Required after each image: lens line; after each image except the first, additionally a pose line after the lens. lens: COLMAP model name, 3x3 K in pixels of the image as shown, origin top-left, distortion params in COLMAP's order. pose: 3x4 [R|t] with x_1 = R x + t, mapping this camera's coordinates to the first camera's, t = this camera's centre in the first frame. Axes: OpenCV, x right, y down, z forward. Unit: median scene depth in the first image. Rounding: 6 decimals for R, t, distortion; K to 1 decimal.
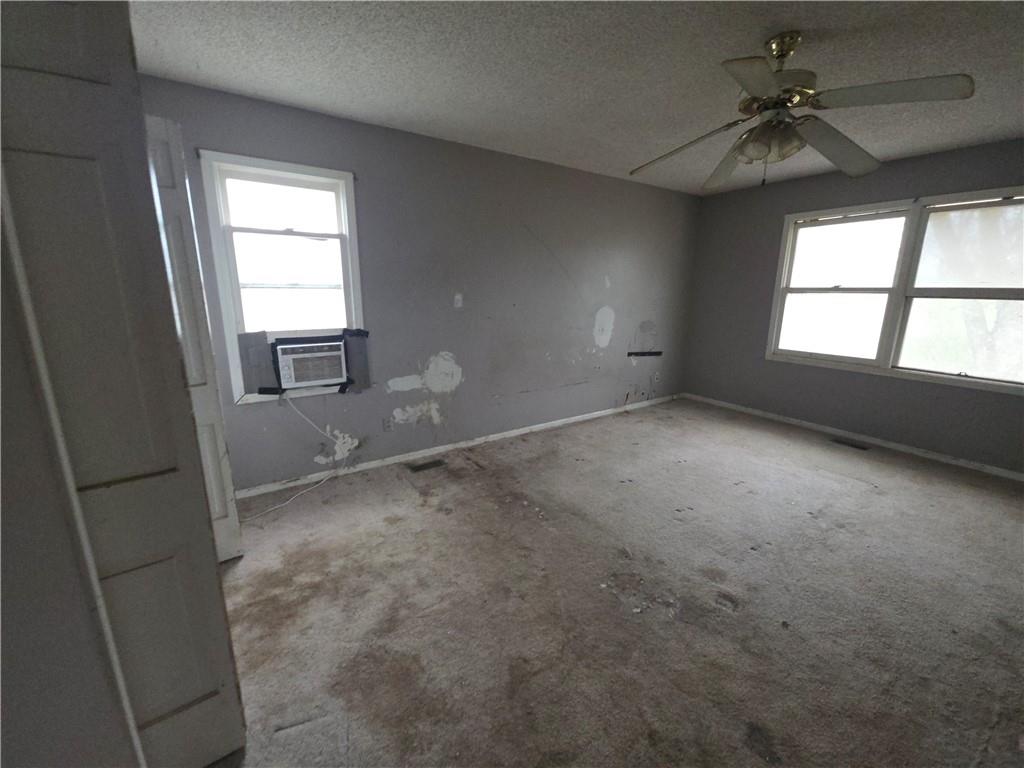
lens RADIAL K [[407.8, 0, 514.5], [0, 407.8, 379.3], [0, 0, 1]] dist [0.007056, -0.005637]
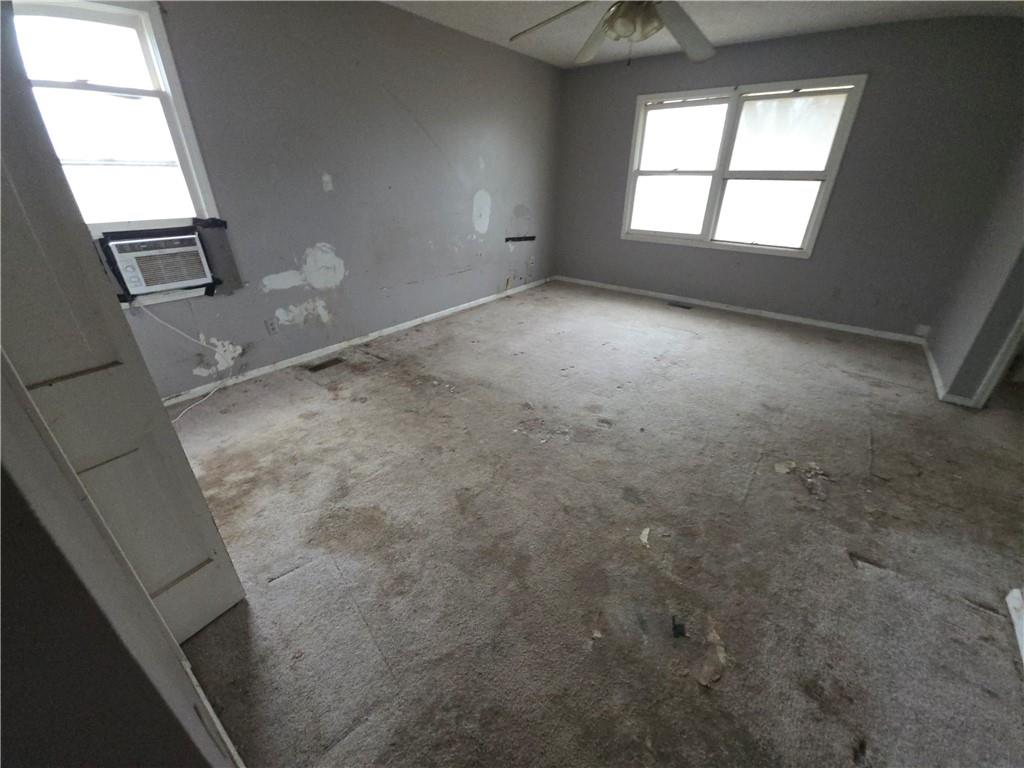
lens RADIAL K [[407.8, 0, 514.5], [0, 407.8, 379.3], [0, 0, 1]] dist [0.007056, -0.005637]
pose [[0.946501, -0.141124, 0.290205, -0.090302], [0.065391, 0.964524, 0.255769, 0.028832], [-0.316005, -0.223109, 0.922151, -0.077778]]
